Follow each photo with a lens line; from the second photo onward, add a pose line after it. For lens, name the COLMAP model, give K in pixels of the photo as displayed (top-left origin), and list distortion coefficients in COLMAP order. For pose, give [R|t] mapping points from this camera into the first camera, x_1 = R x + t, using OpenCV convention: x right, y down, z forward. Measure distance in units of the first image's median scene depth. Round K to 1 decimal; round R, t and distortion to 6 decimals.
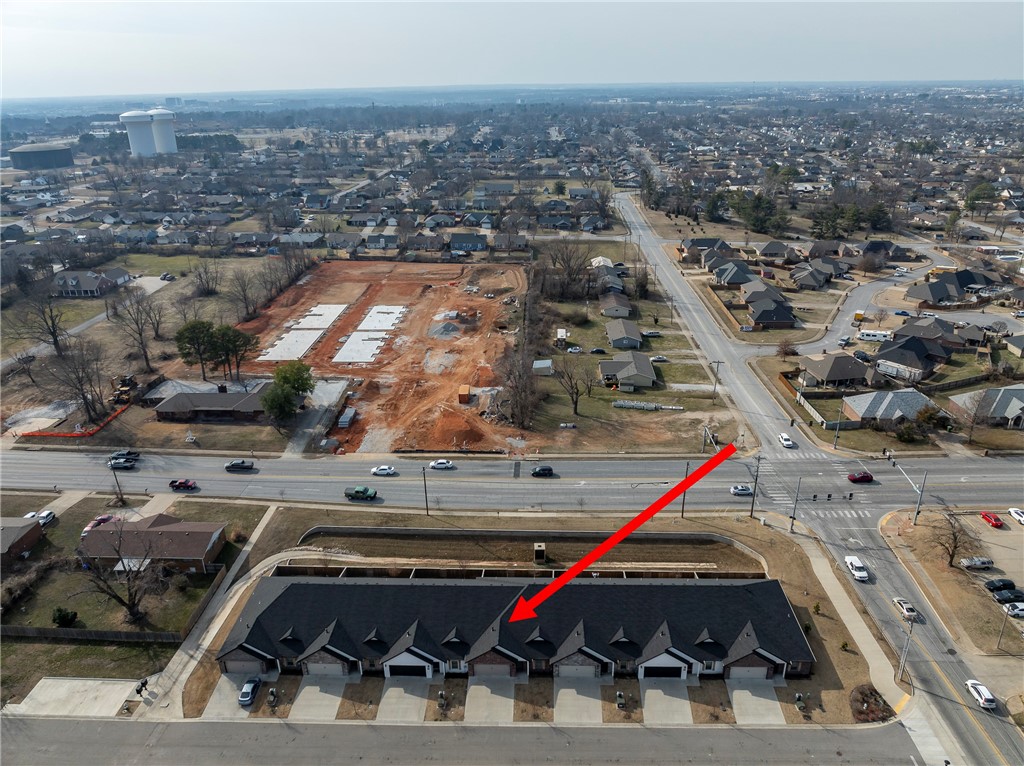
lens RADIAL K [[716.3, 0, 514.7], [0, 716.3, 383.6], [0, 0, 1]] dist [-0.026318, 0.005659]
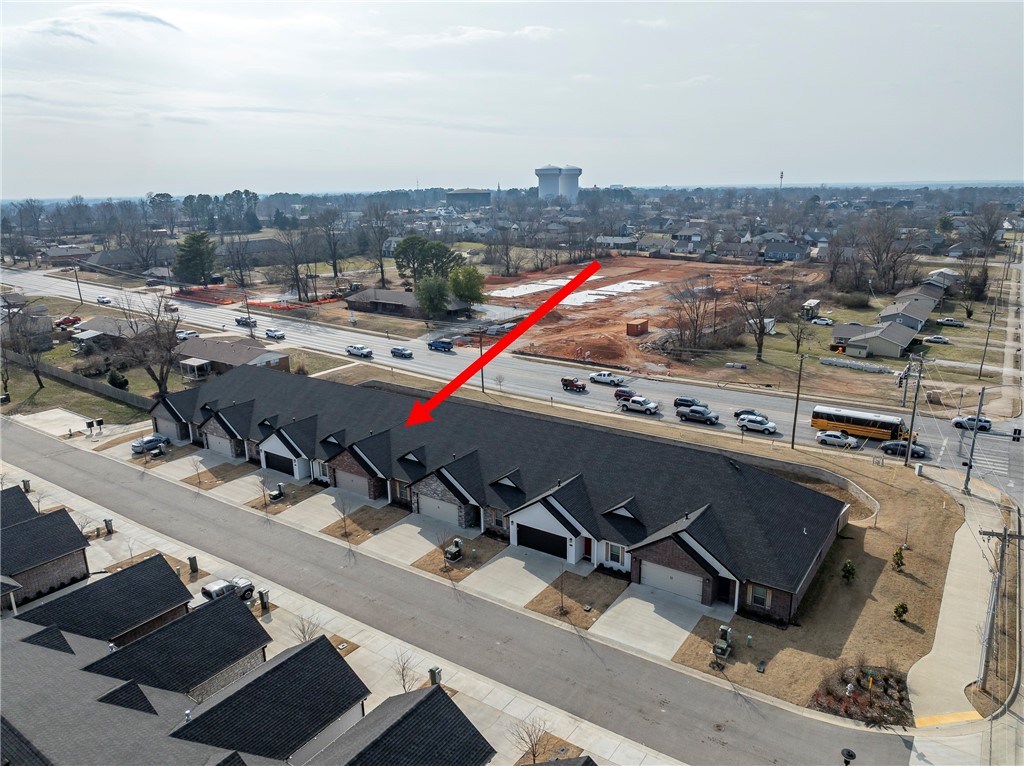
lens RADIAL K [[716.3, 0, 514.7], [0, 716.3, 383.6], [0, 0, 1]] dist [-0.026318, 0.005659]
pose [[0.841883, 0.144920, -0.519837, 0.276604], [-0.207637, 0.976100, -0.064154, 0.176684], [0.498116, 0.161947, 0.851853, 0.241992]]
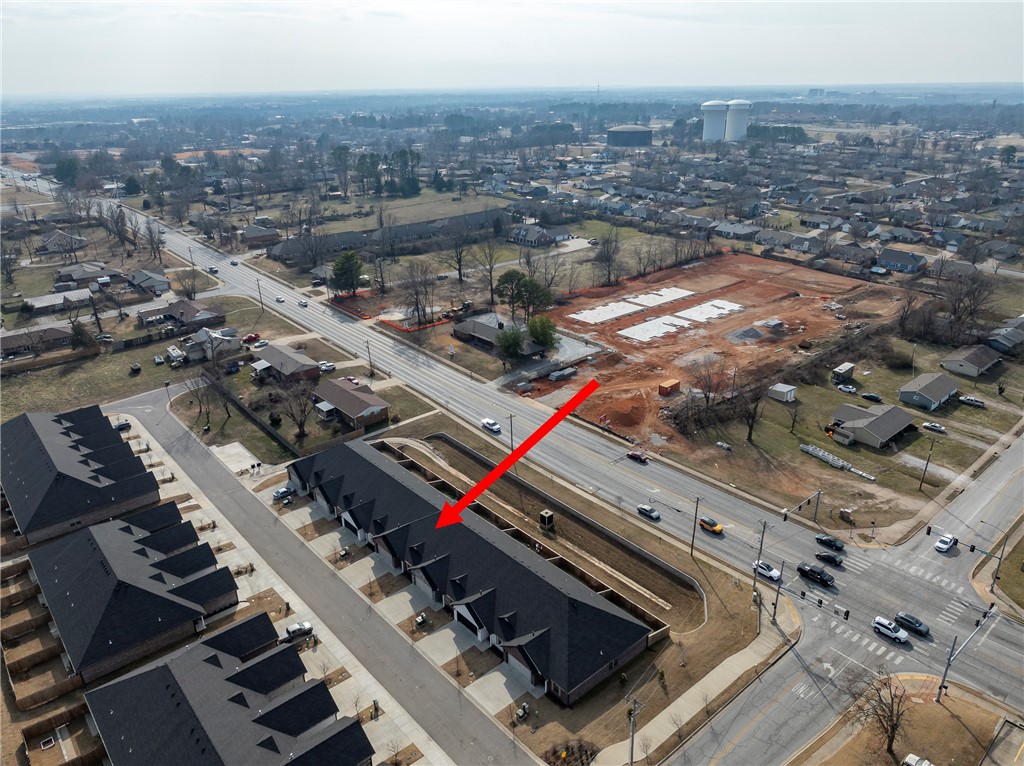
lens RADIAL K [[716.3, 0, 514.7], [0, 716.3, 383.6], [0, 0, 1]] dist [-0.026318, 0.005659]
pose [[0.685404, 0.286880, -0.669269, 0.498413], [-0.279853, 0.952310, 0.121604, -0.057567], [0.672238, 0.103949, 0.733001, 0.113308]]
